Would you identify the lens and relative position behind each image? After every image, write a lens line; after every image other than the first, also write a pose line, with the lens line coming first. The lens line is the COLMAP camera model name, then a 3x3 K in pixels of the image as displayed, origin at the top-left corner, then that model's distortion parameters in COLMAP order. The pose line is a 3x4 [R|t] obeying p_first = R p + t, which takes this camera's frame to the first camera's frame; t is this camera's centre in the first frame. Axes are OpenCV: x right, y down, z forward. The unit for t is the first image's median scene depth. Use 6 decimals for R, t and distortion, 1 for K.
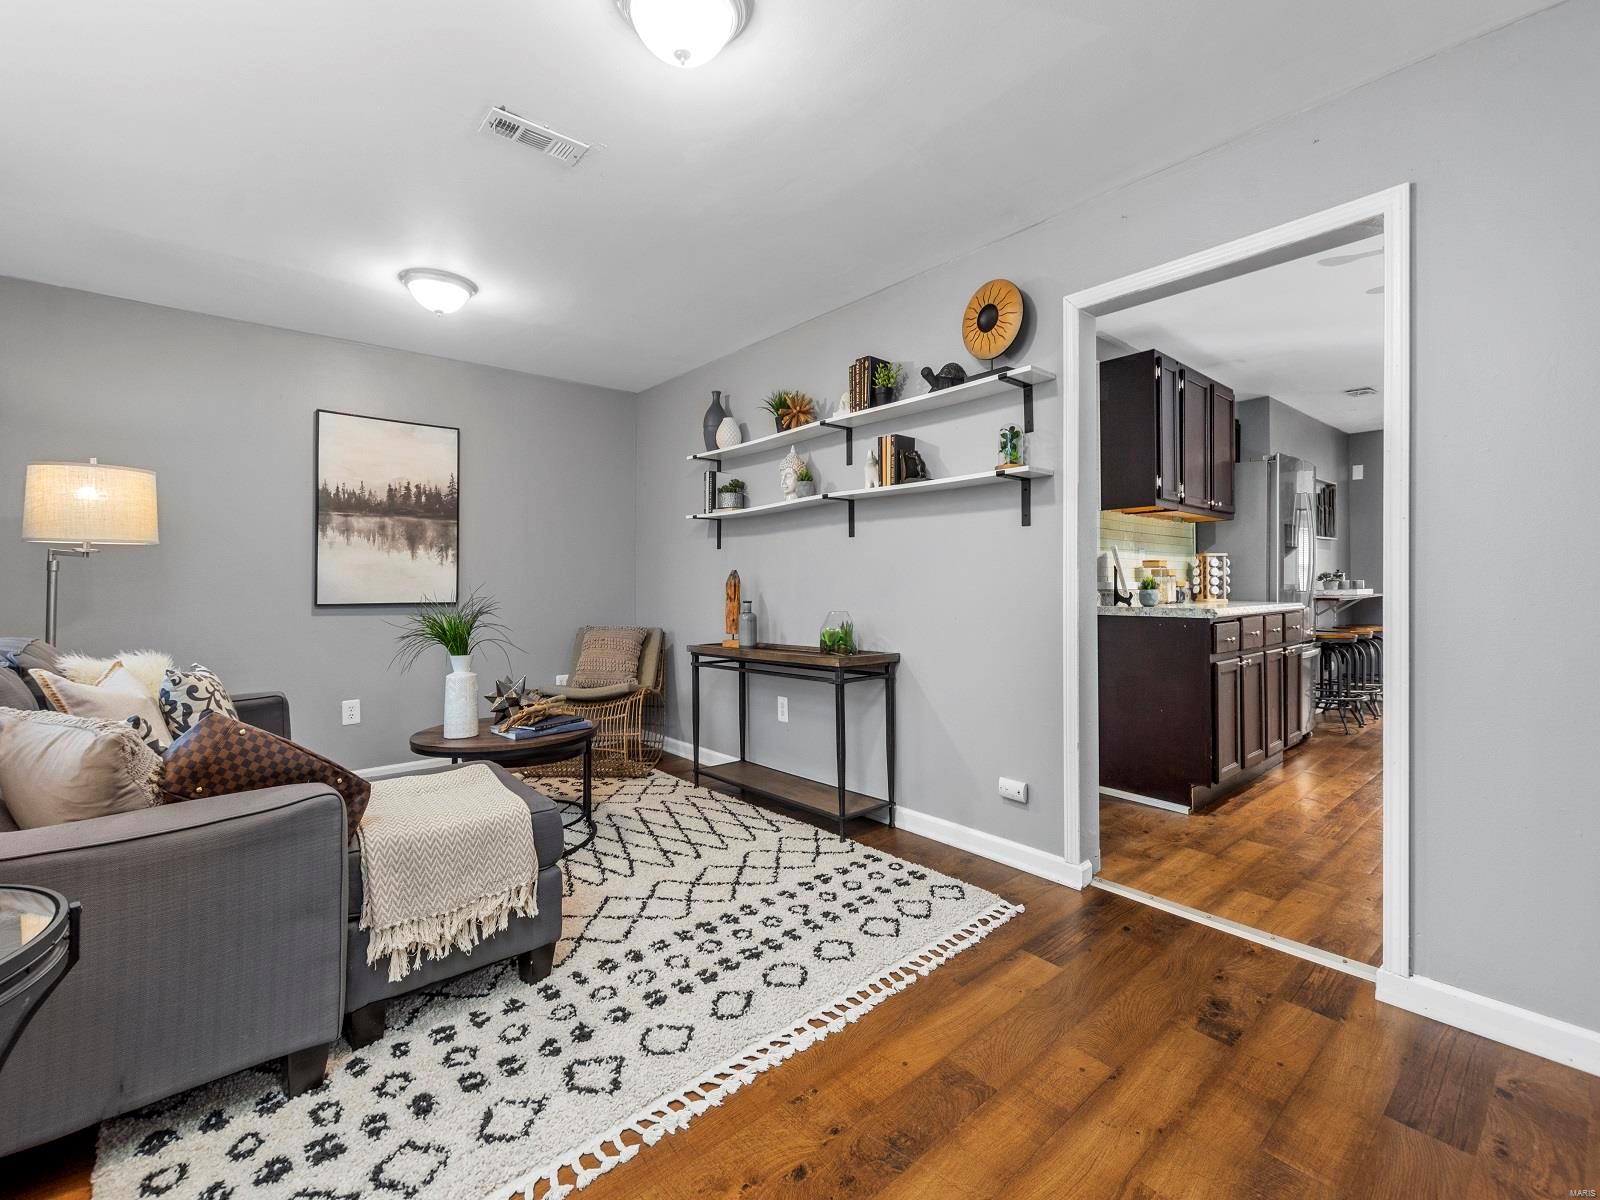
lens RADIAL K [[707.9, 0, 802.0], [0, 707.9, 589.3], [0, 0, 1]] dist [0.000989, 0.000637]
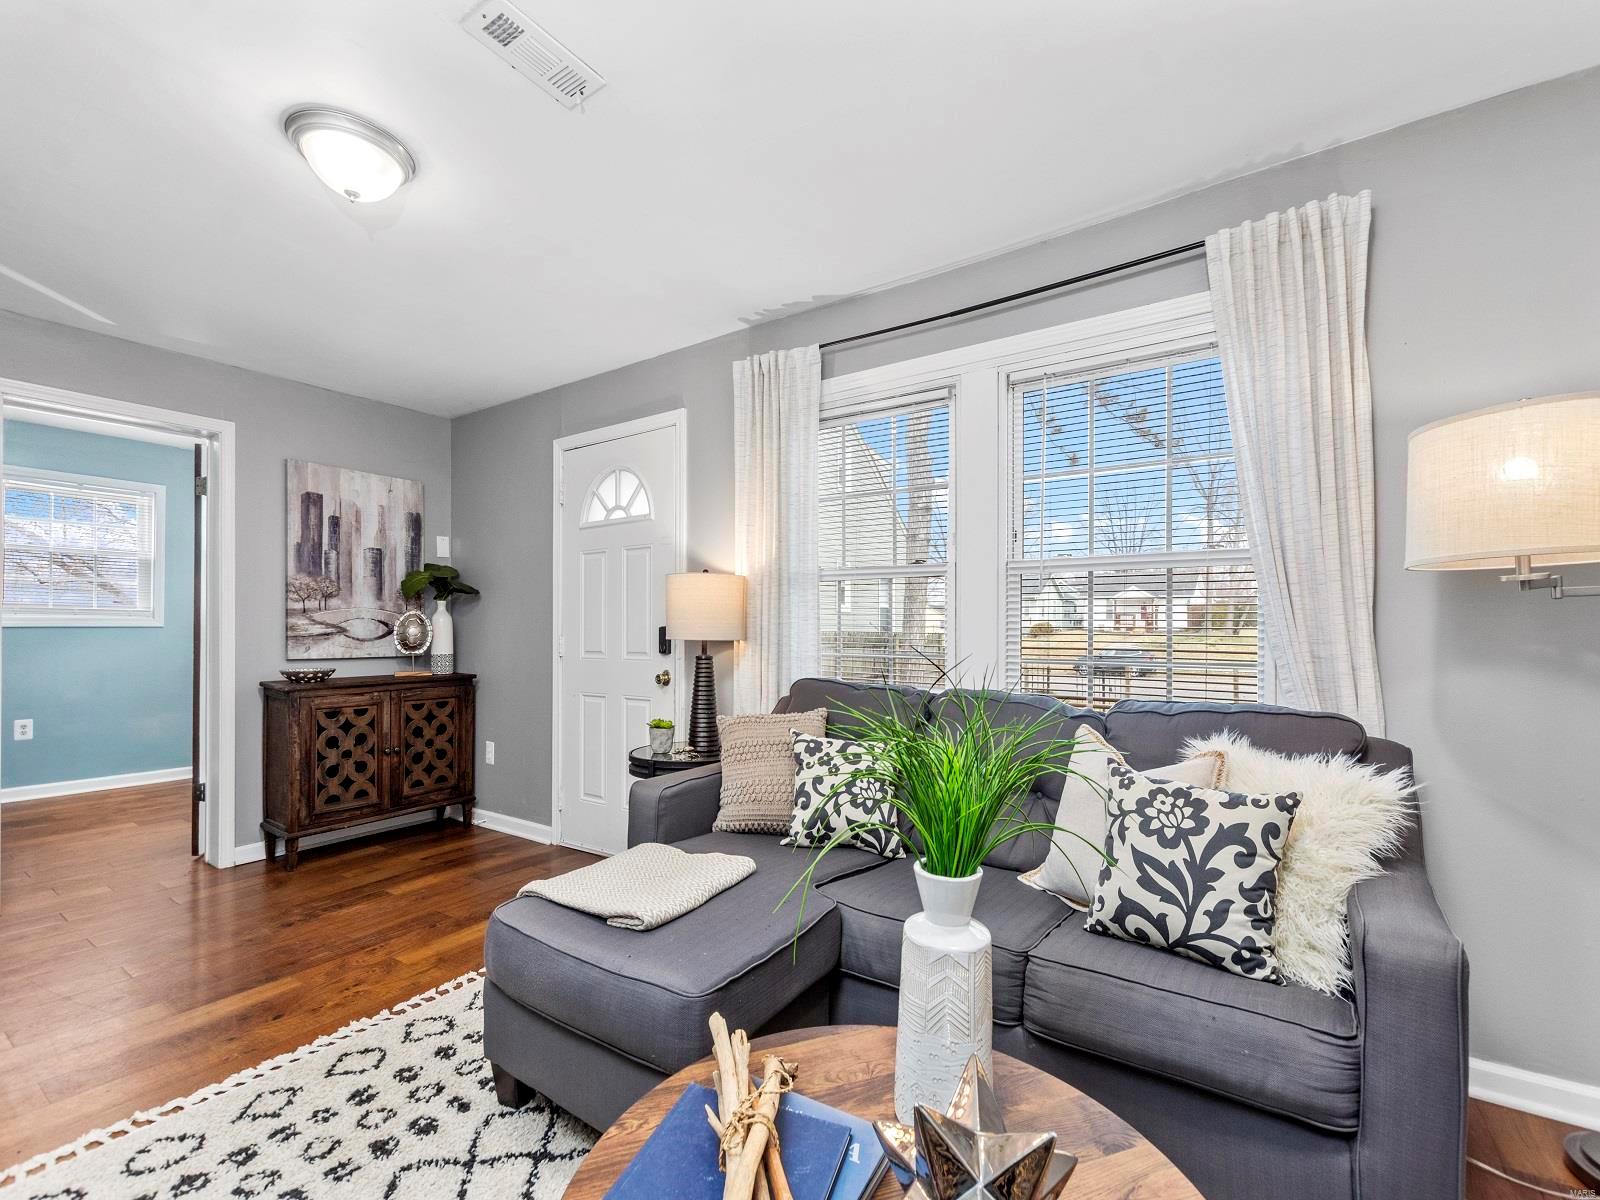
lens RADIAL K [[707.9, 0, 801.0], [0, 707.9, 603.6], [0, 0, 1]] dist [0.000989, 0.000637]
pose [[-0.967991, -0.003315, -0.250962, -0.510184], [-0.003583, 0.999993, 0.000612, -0.048616], [0.250958, 0.001491, -0.967997, 1.979228]]
